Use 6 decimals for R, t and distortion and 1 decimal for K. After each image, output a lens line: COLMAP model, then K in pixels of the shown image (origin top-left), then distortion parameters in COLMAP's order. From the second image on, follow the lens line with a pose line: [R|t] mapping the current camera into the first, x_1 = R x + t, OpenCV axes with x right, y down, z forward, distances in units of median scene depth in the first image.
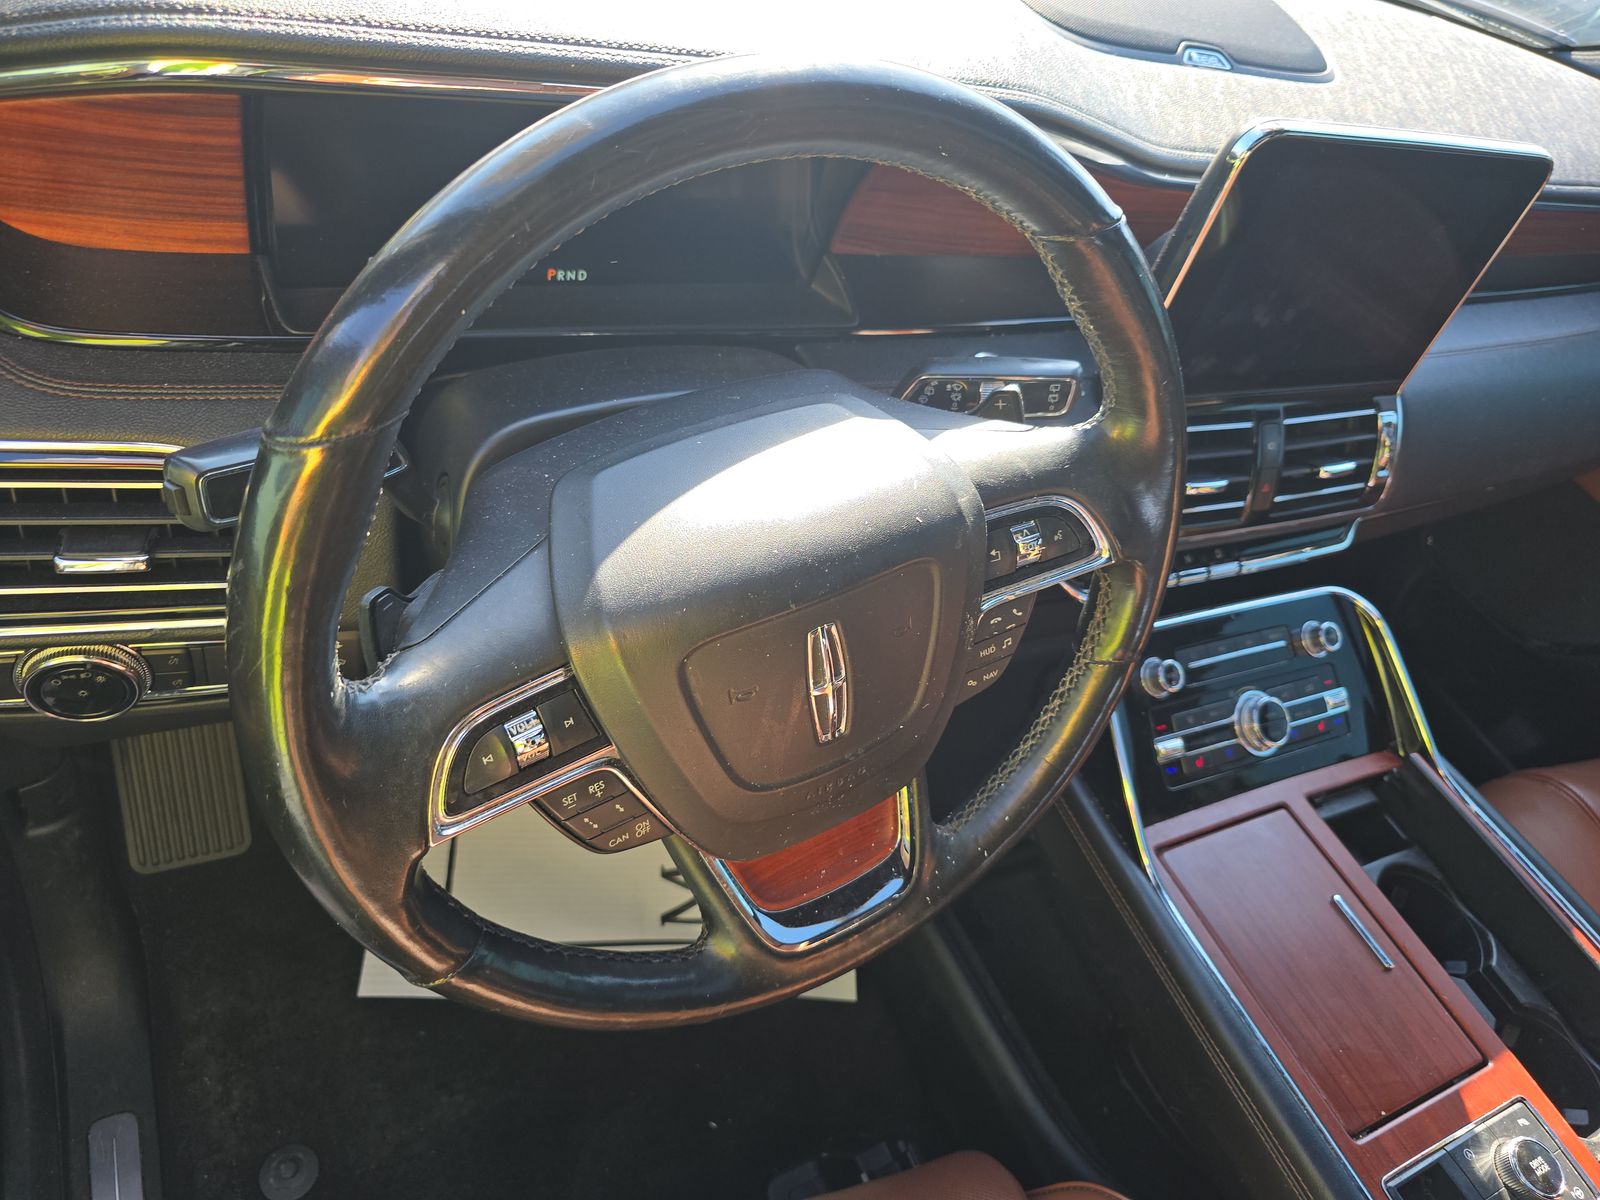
lens RADIAL K [[1081.4, 0, 797.9], [0, 1081.4, 607.5], [0, 0, 1]] dist [-0.009674, -0.012291]
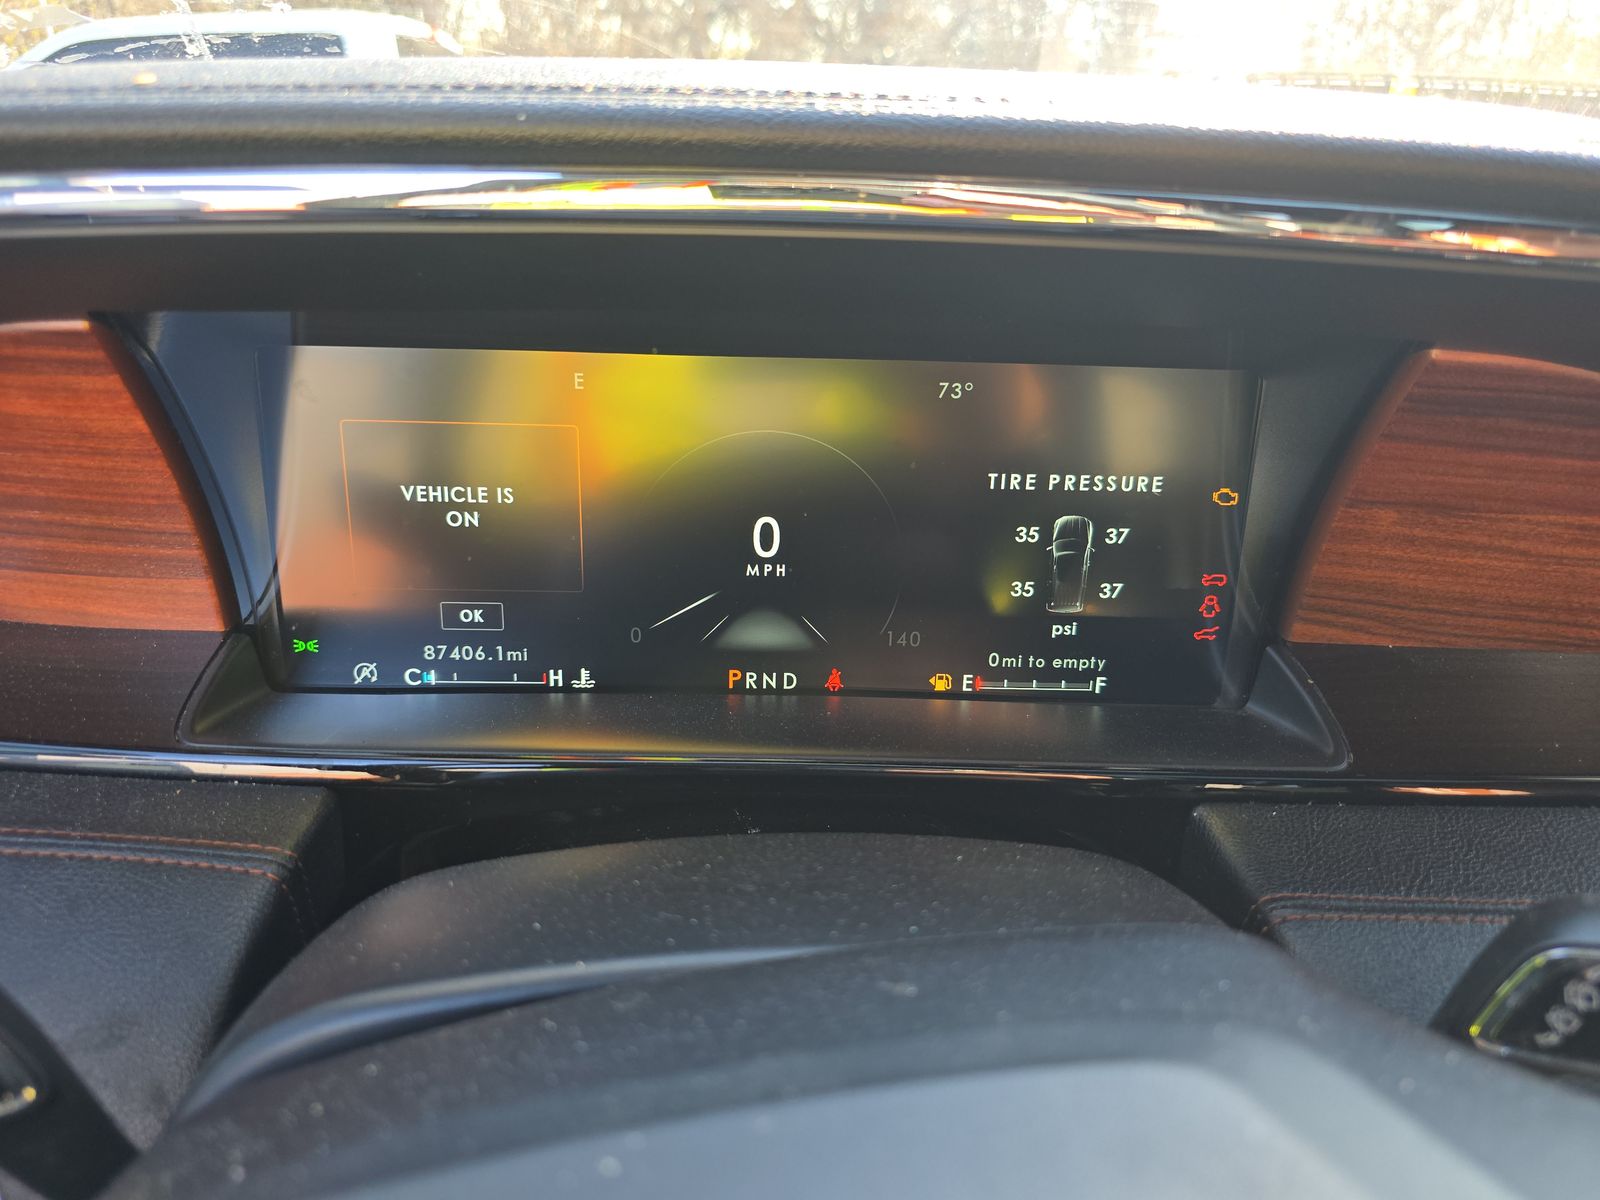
lens RADIAL K [[1081.4, 0, 806.2], [0, 1081.4, 593.4], [0, 0, 1]] dist [-0.009674, -0.012291]
pose [[0.897873, -0.028277, -0.439346, 0.054638], [-0.153510, 0.915197, -0.372625, -0.143685], [0.412624, 0.402014, 0.817390, 0.533489]]
